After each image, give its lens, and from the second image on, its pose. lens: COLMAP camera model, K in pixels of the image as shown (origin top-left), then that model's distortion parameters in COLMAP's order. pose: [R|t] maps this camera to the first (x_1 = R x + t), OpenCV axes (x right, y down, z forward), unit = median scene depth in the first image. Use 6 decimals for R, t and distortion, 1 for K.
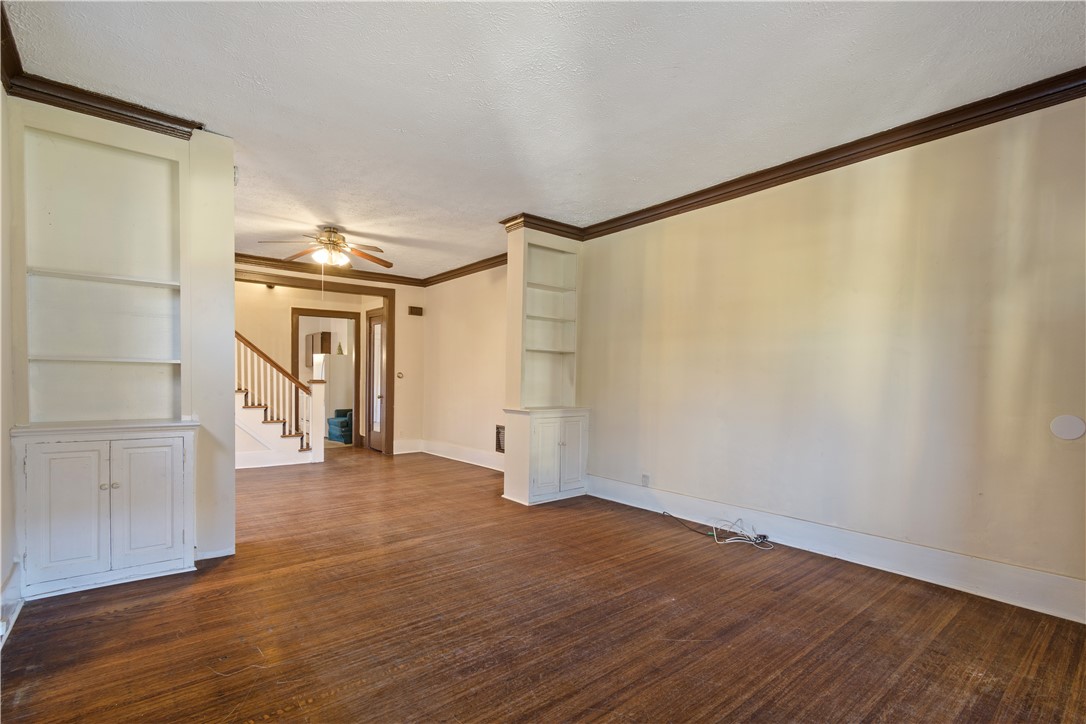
lens RADIAL K [[504.3, 0, 537.6], [0, 504.3, 397.5], [0, 0, 1]] dist [0.000877, 0.000021]
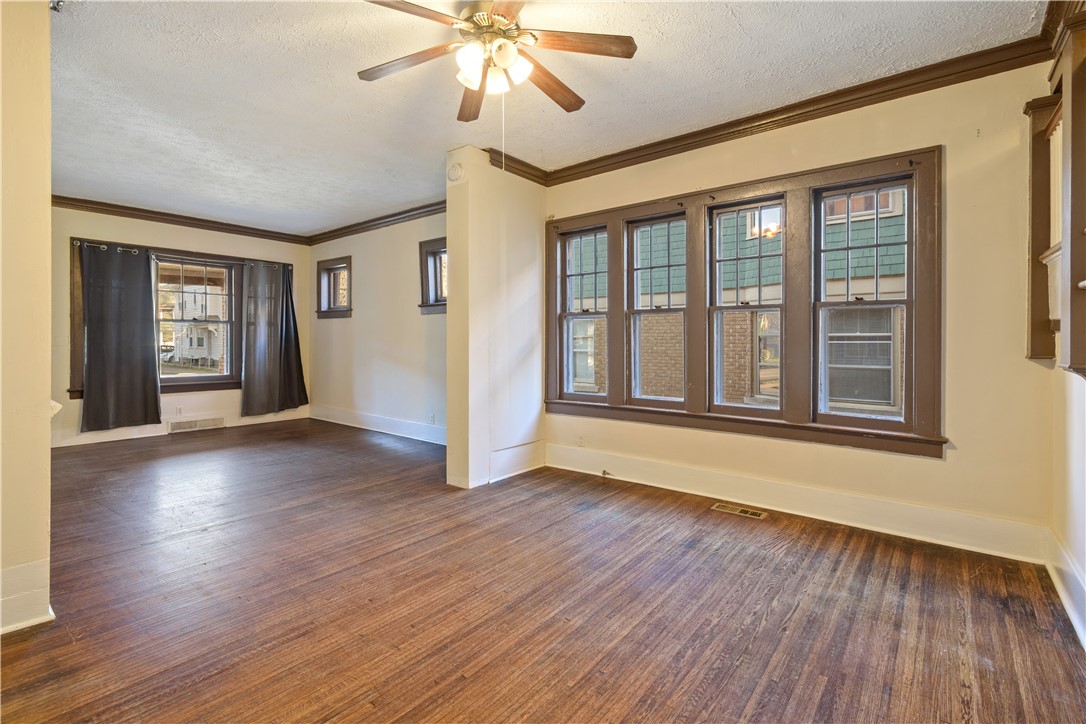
lens RADIAL K [[500.3, 0, 538.7], [0, 500.3, 338.8], [0, 0, 1]] dist [0.000334, -0.000082]
pose [[-0.978855, -0.015255, -0.203987, -0.542286], [-0.021845, 0.999308, 0.030093, -0.082126], [0.203386, 0.033912, -0.978511, 2.137941]]
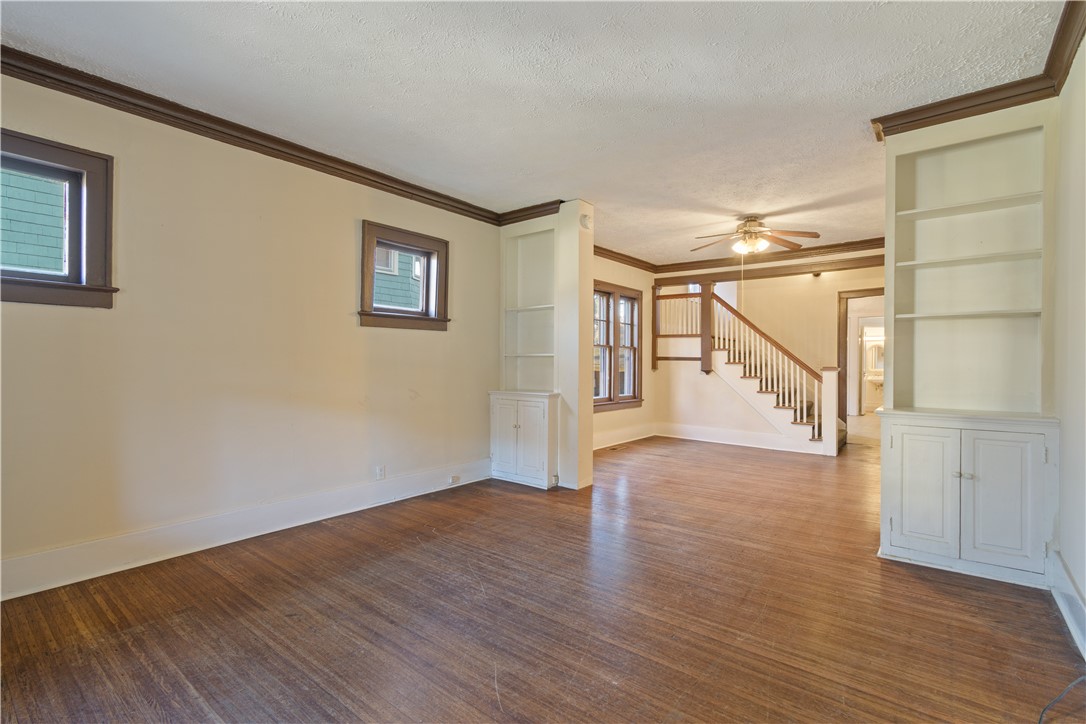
lens RADIAL K [[495.7, 0, 543.0], [0, 495.7, 362.0], [0, 0, 1]] dist [0.000247, -0.000188]
pose [[0.209346, -0.012831, -0.977758, 0.705526], [-0.034755, 0.999184, -0.020554, -0.013205], [0.977224, 0.038284, 0.208729, 0.578869]]
